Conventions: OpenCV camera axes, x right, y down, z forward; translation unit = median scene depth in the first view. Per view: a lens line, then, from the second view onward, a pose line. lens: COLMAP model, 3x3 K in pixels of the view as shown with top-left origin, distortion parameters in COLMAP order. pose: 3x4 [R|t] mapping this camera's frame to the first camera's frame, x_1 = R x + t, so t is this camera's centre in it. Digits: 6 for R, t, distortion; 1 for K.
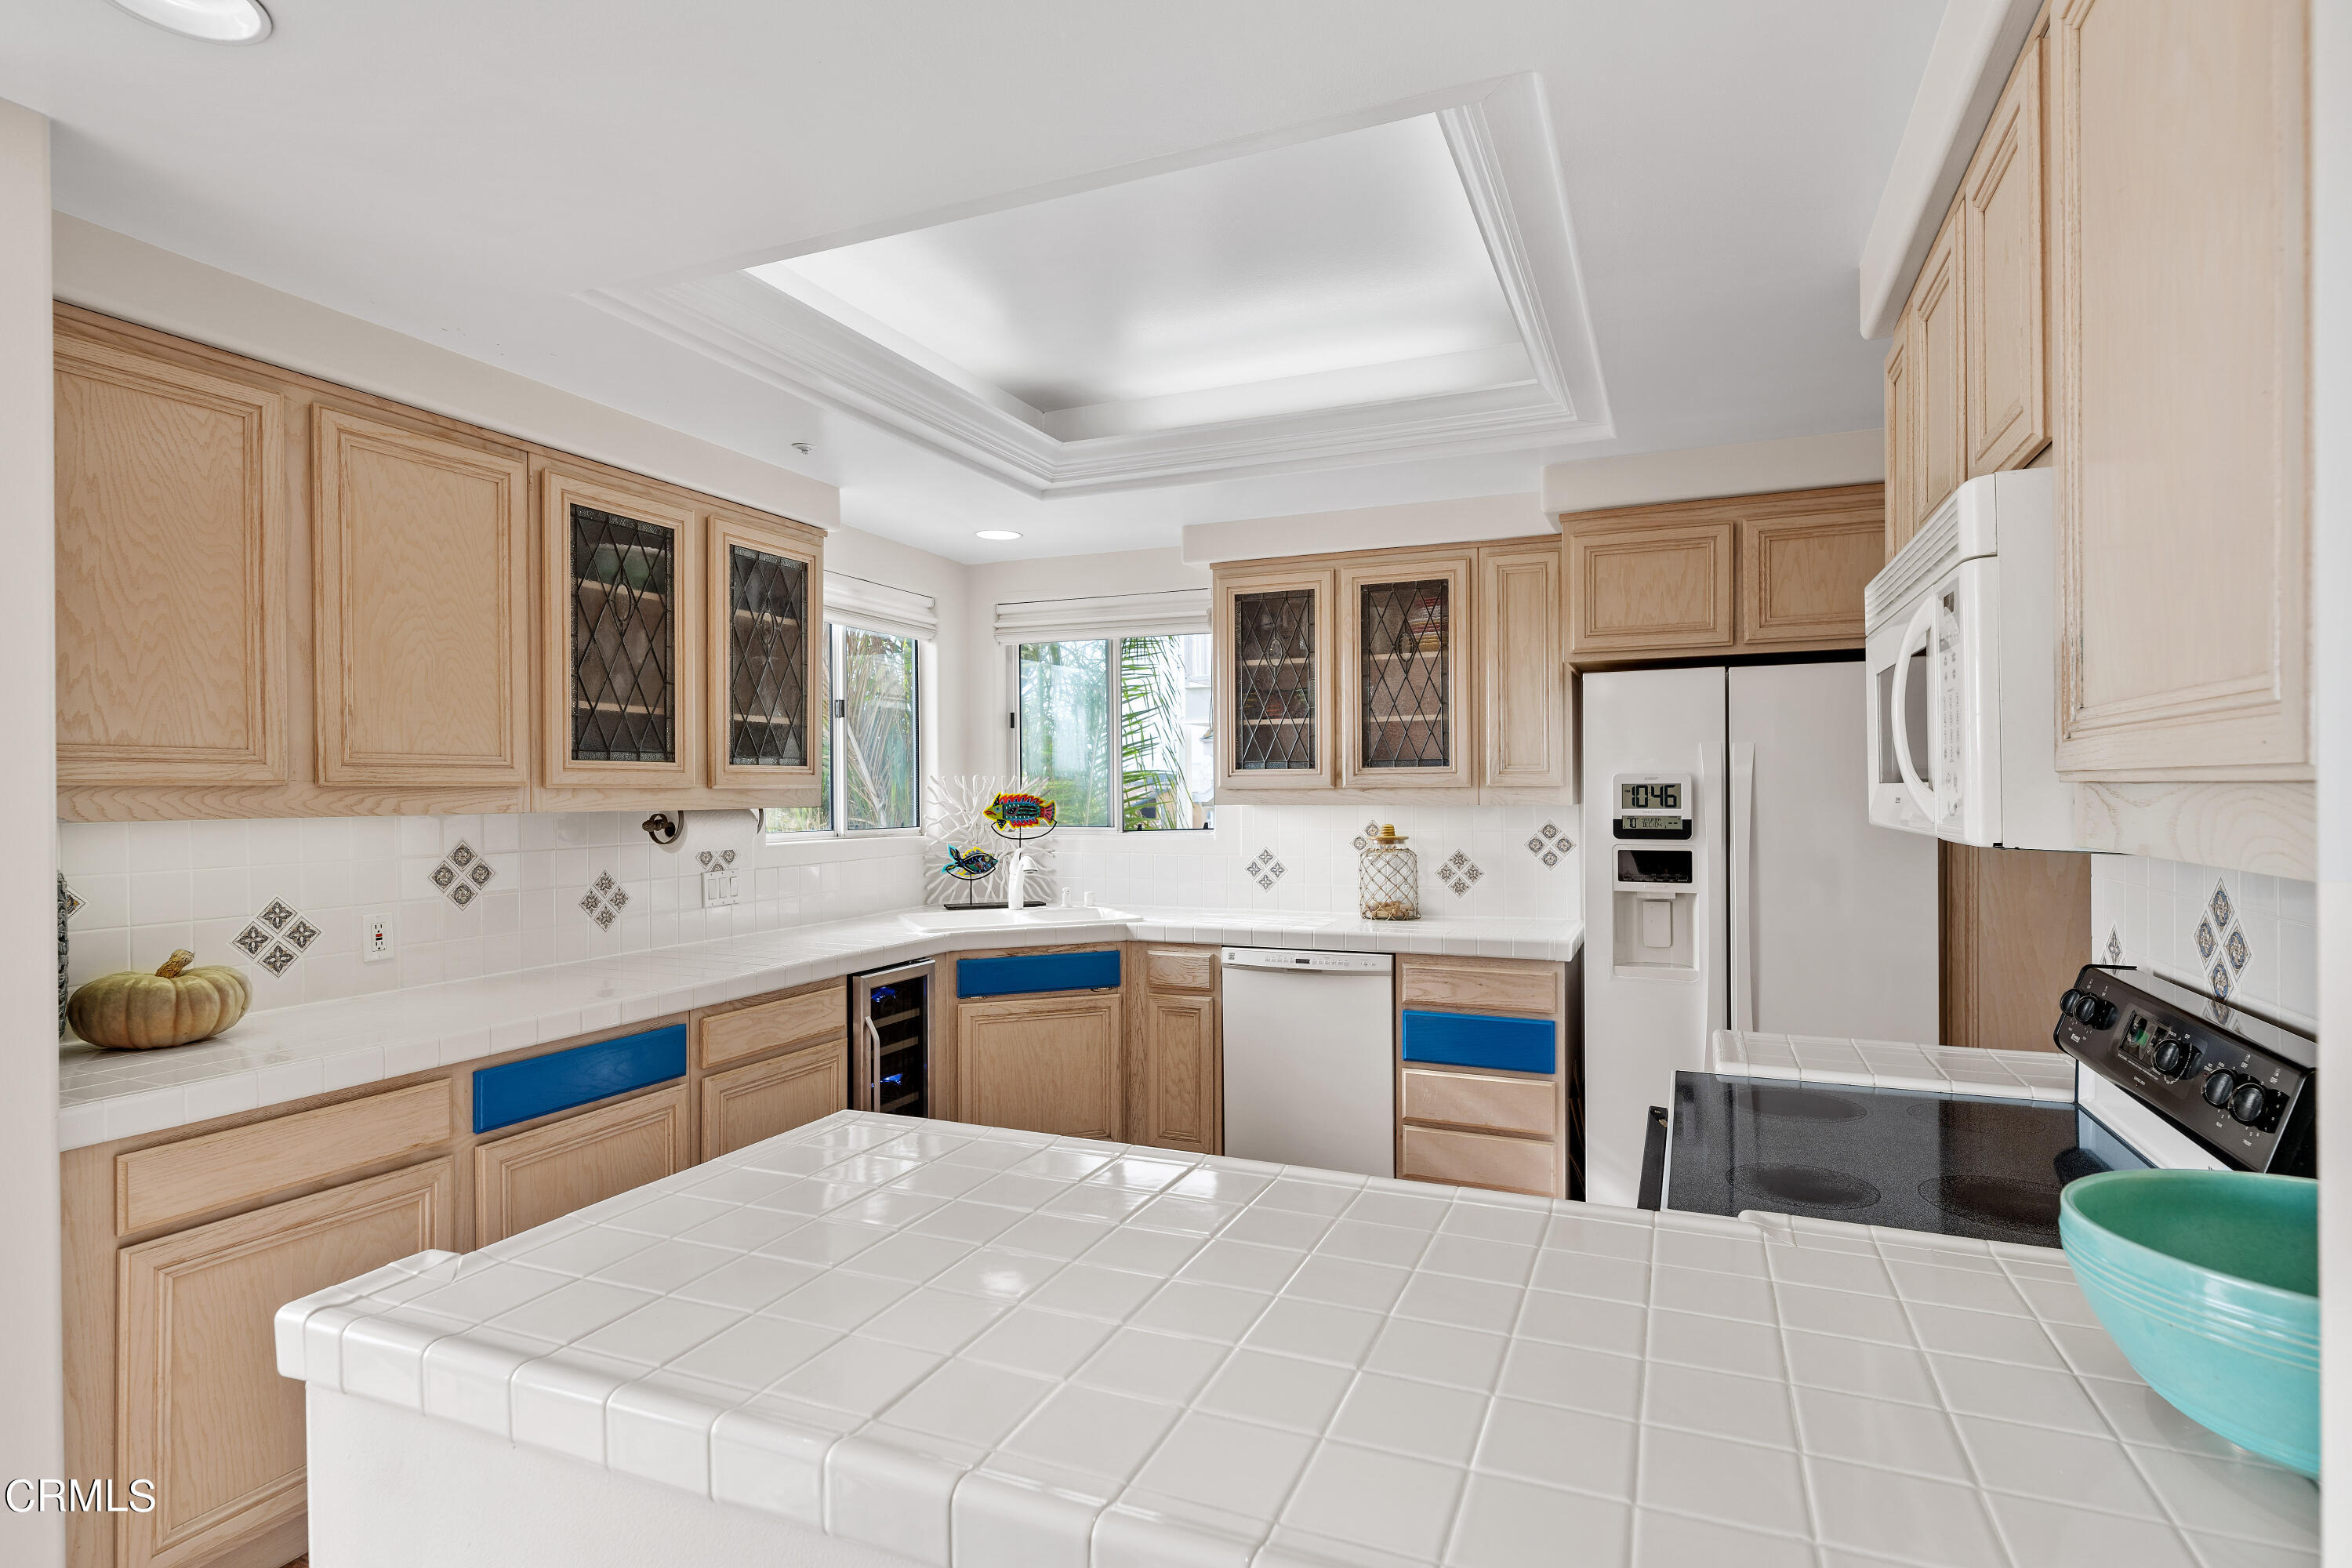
lens RADIAL K [[1185.2, 0, 1163.6], [0, 1185.2, 791.2], [0, 0, 1]] dist [-0.002594, -0.000069]
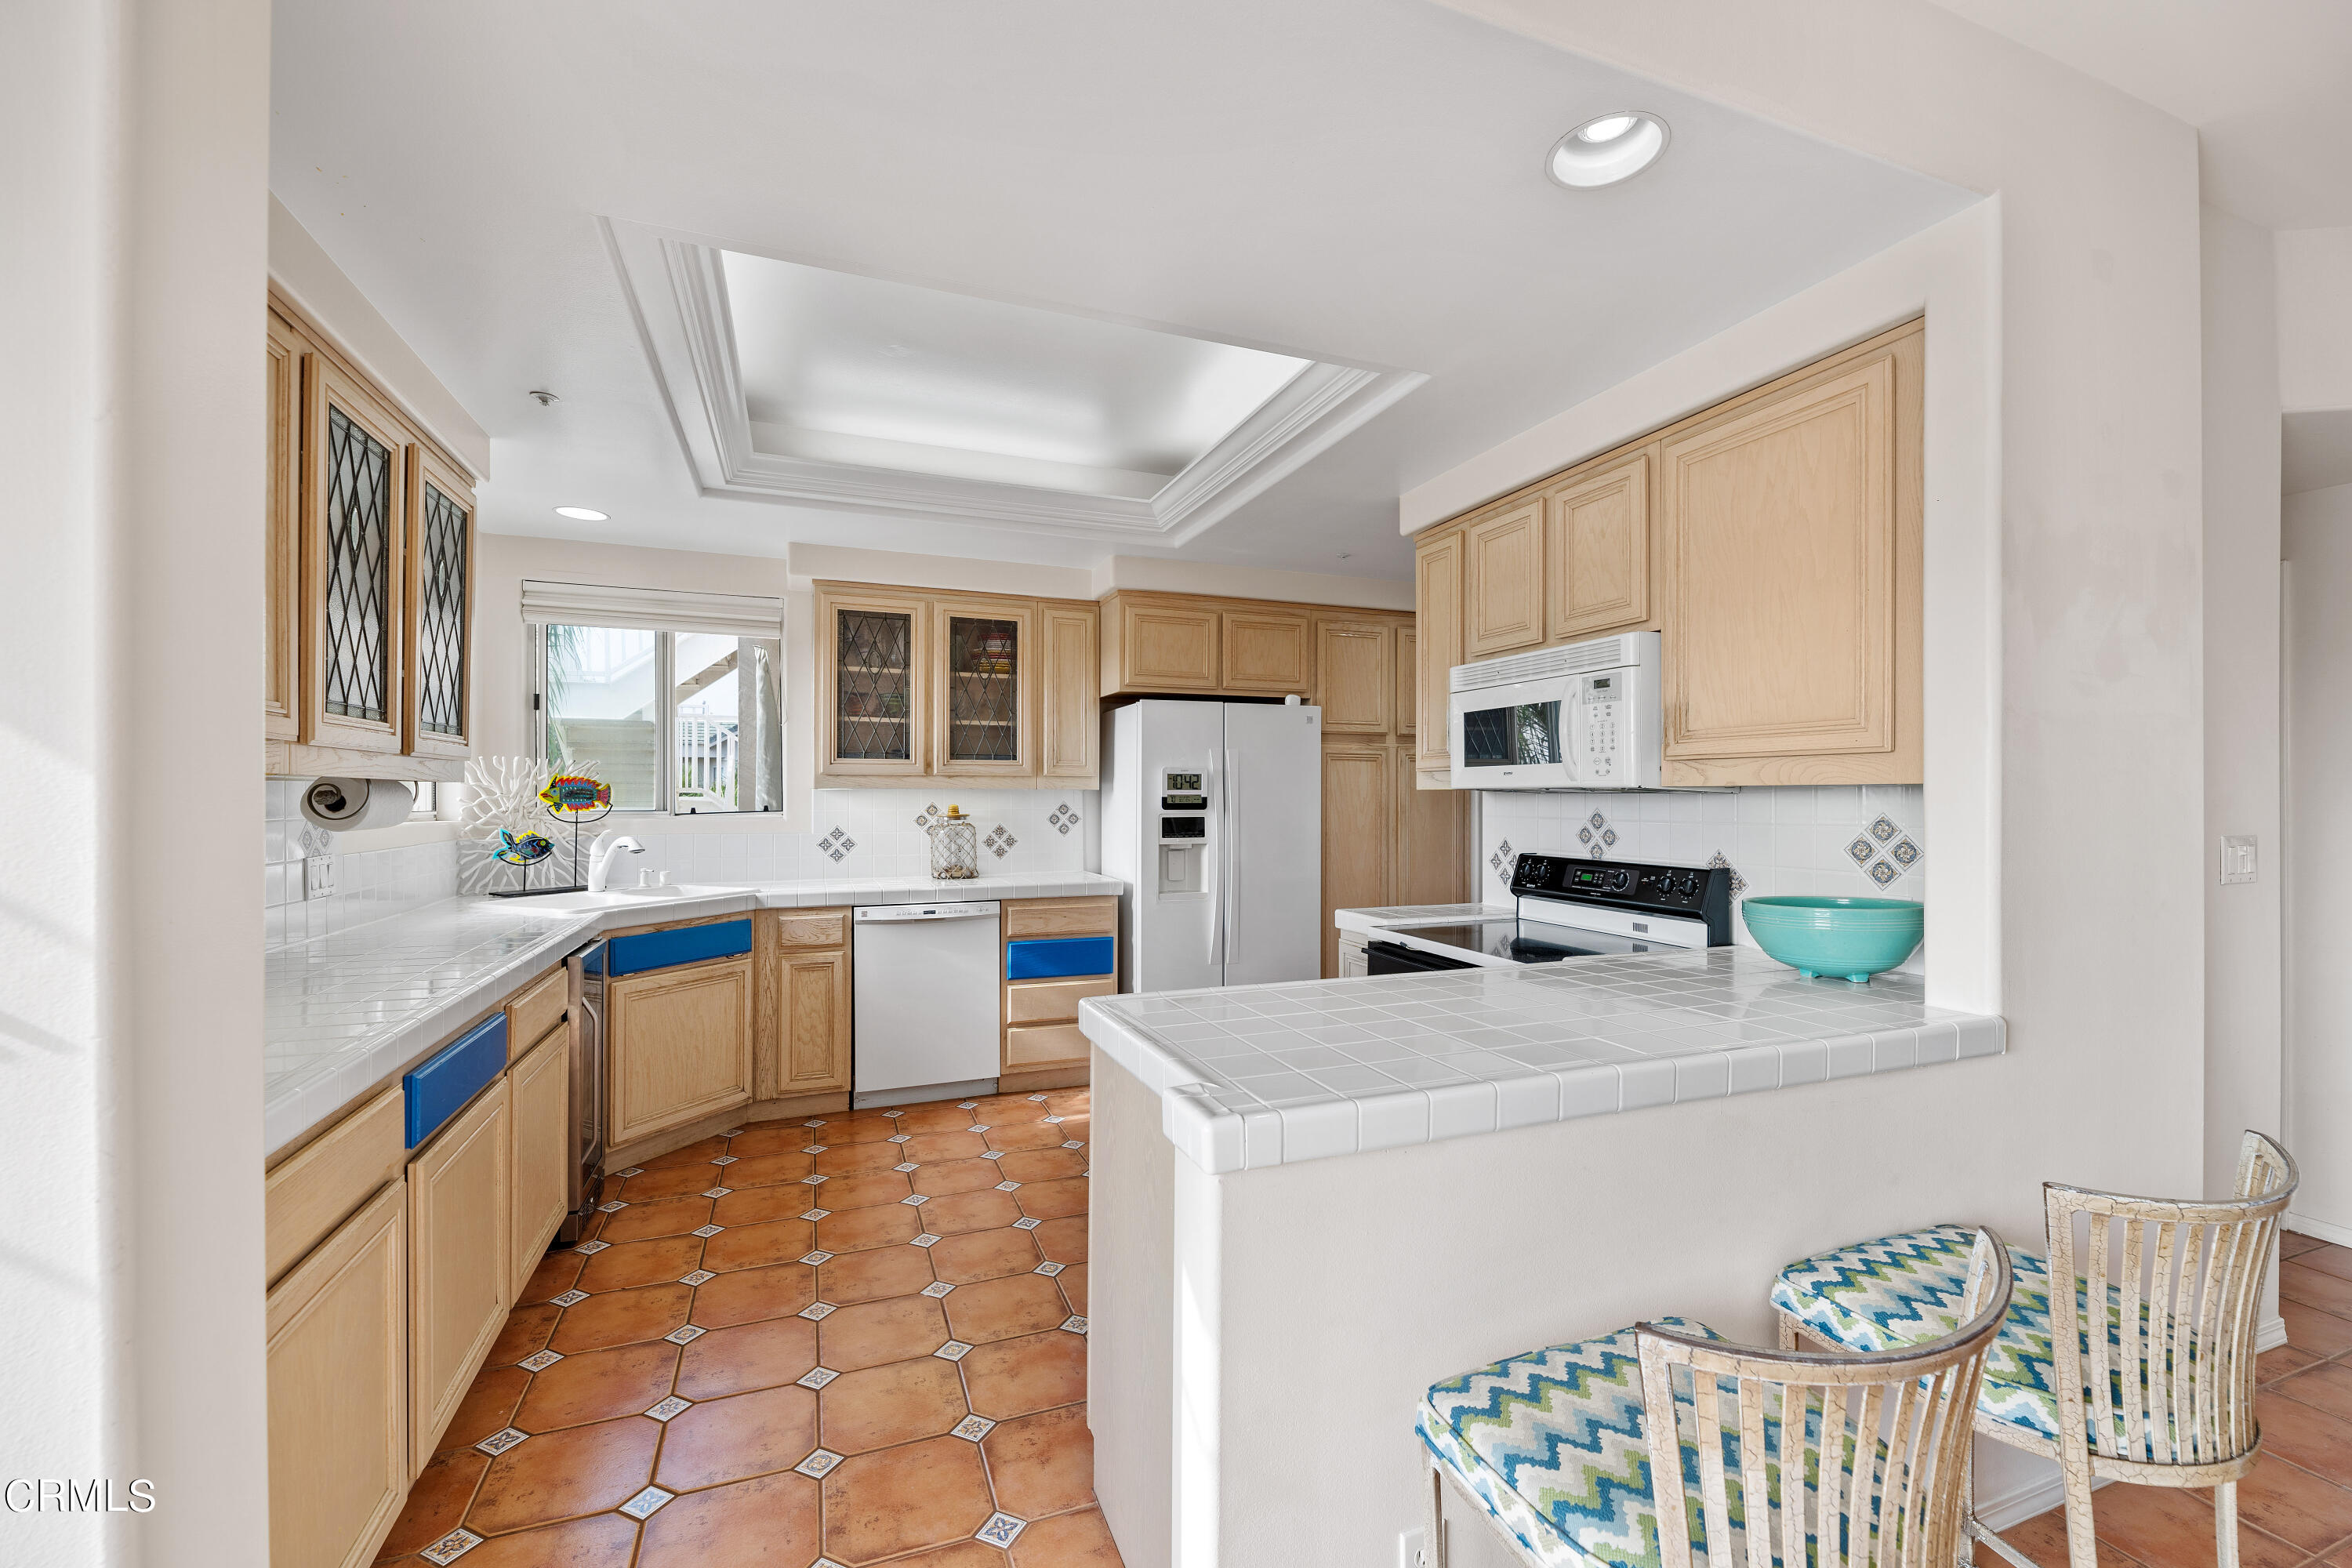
lens RADIAL K [[979.7, 0, 1188.0], [0, 979.7, 791.2], [0, 0, 1]] dist [0.001551, 0.000080]
pose [[0.712104, 0.009593, 0.702009, -0.403328], [-0.005726, 0.999953, -0.007857, 0.021719], [-0.702051, 0.001575, 0.712125, 0.071601]]
